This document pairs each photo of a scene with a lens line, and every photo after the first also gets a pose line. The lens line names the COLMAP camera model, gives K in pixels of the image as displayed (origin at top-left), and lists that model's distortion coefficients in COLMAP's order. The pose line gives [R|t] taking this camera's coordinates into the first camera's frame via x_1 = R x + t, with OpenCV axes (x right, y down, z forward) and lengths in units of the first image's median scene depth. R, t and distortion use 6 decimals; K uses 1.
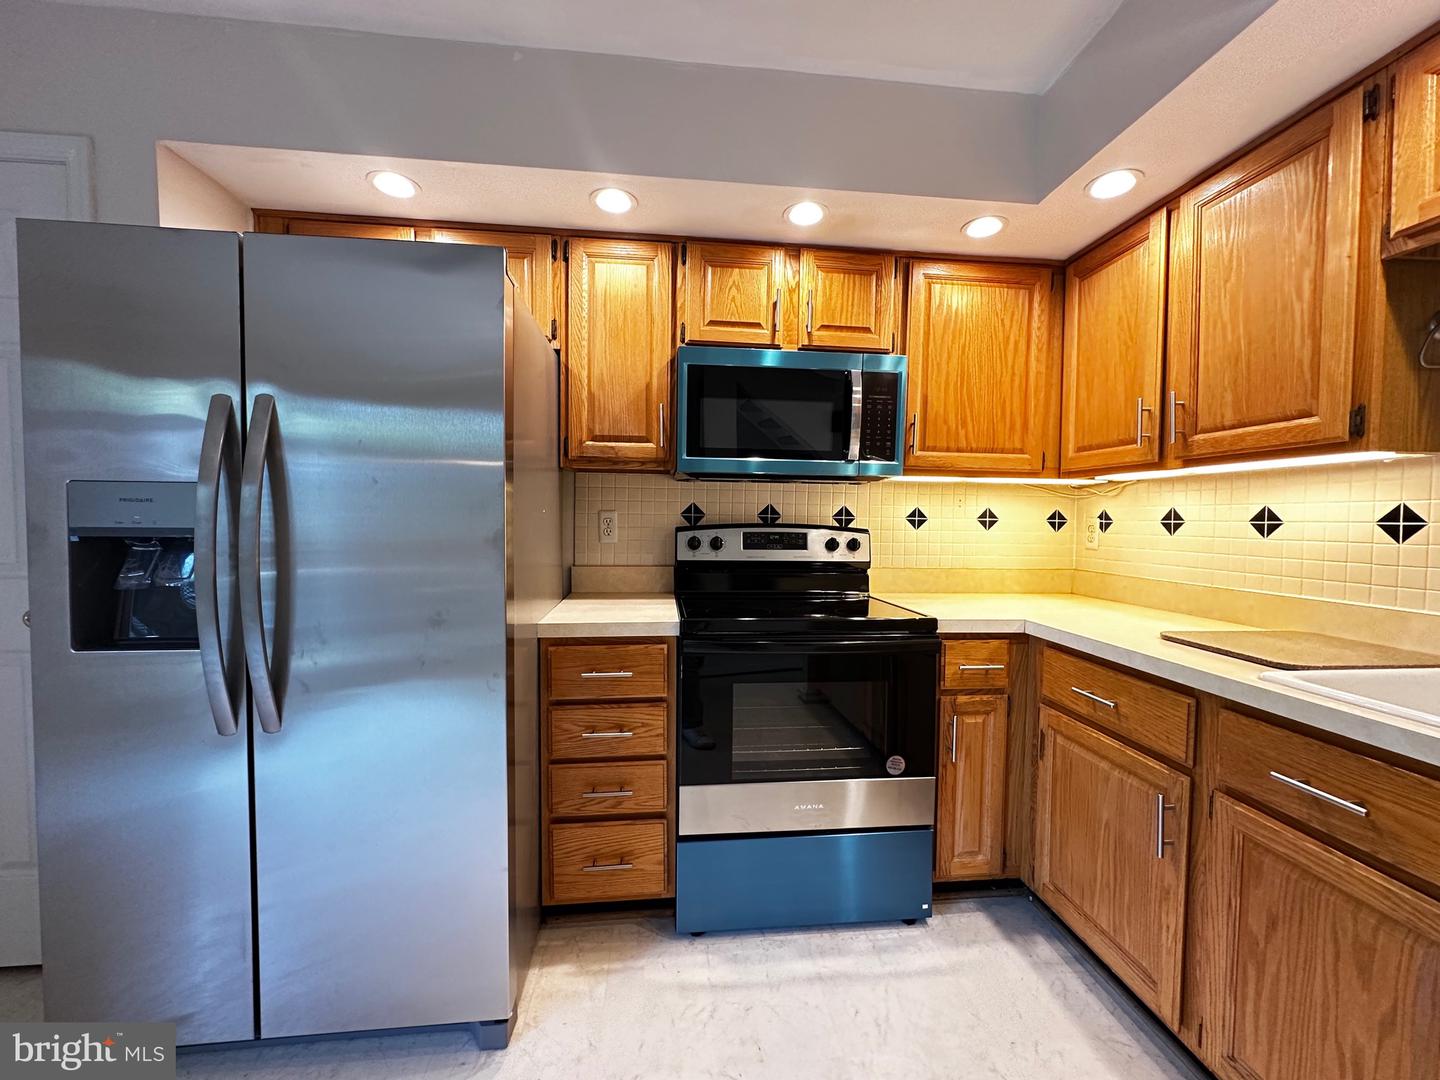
lens RADIAL K [[576.7, 0, 719.4], [0, 576.7, 541.2], [0, 0, 1]] dist [-0.005165, 0.001729]
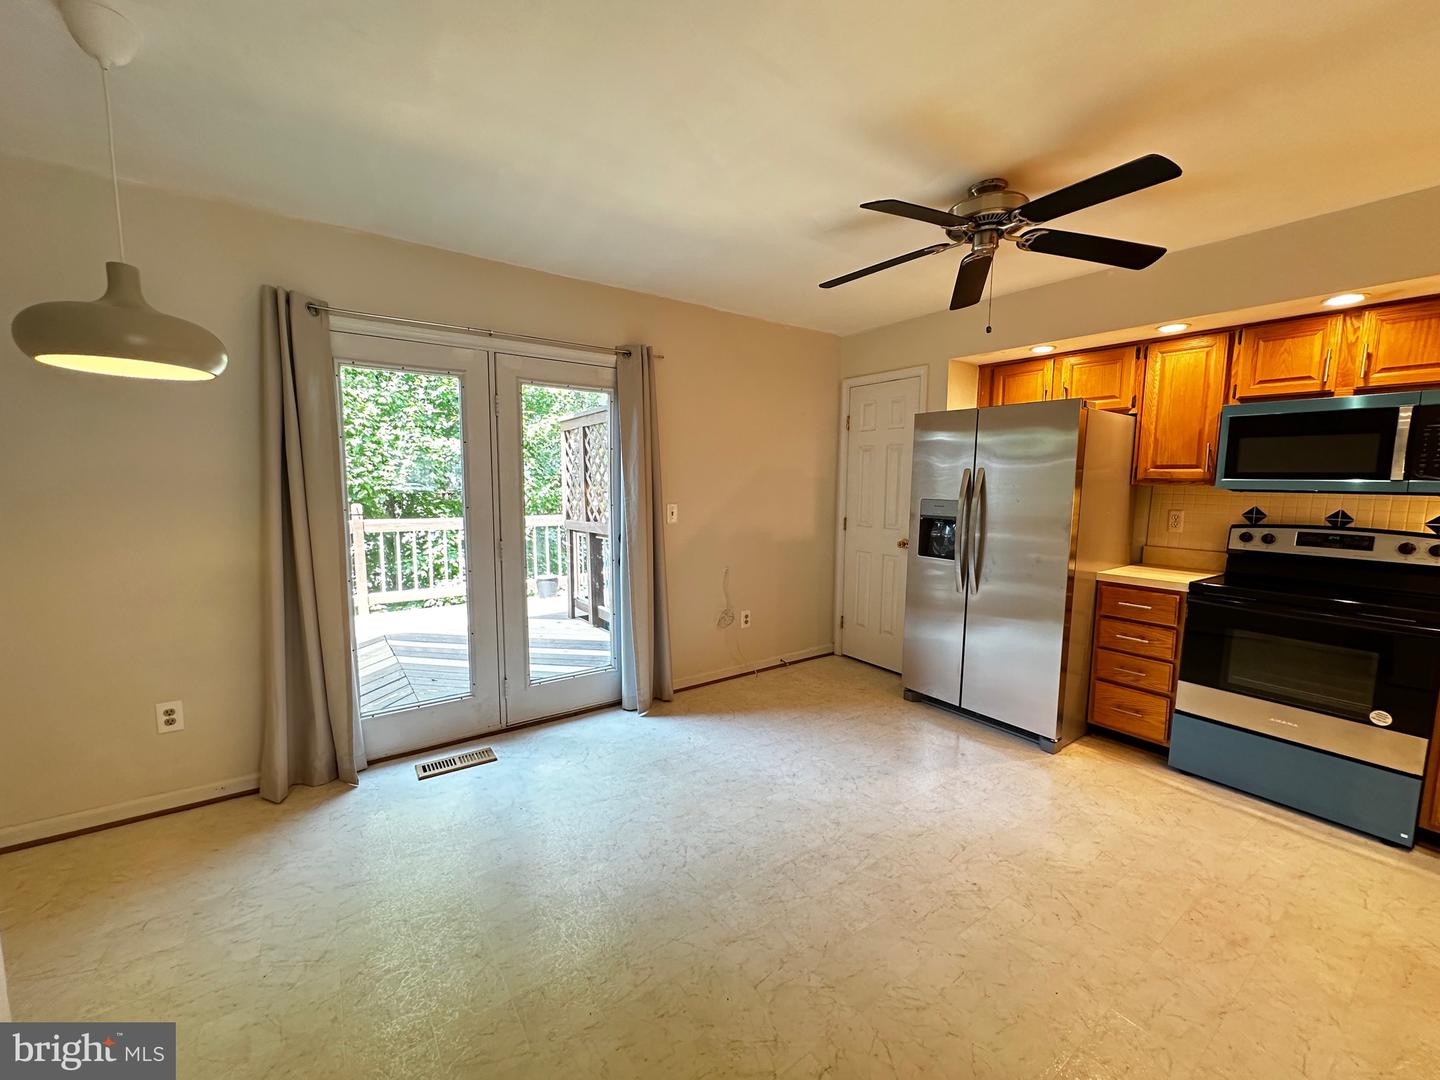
lens RADIAL K [[576.7, 0, 719.4], [0, 576.7, 541.2], [0, 0, 1]] dist [-0.005165, 0.001729]
pose [[0.503395, 0.090545, -0.859299, 0.580178], [-0.043566, 0.995889, 0.079416, -0.047809], [0.862957, -0.002542, 0.505270, -0.880353]]
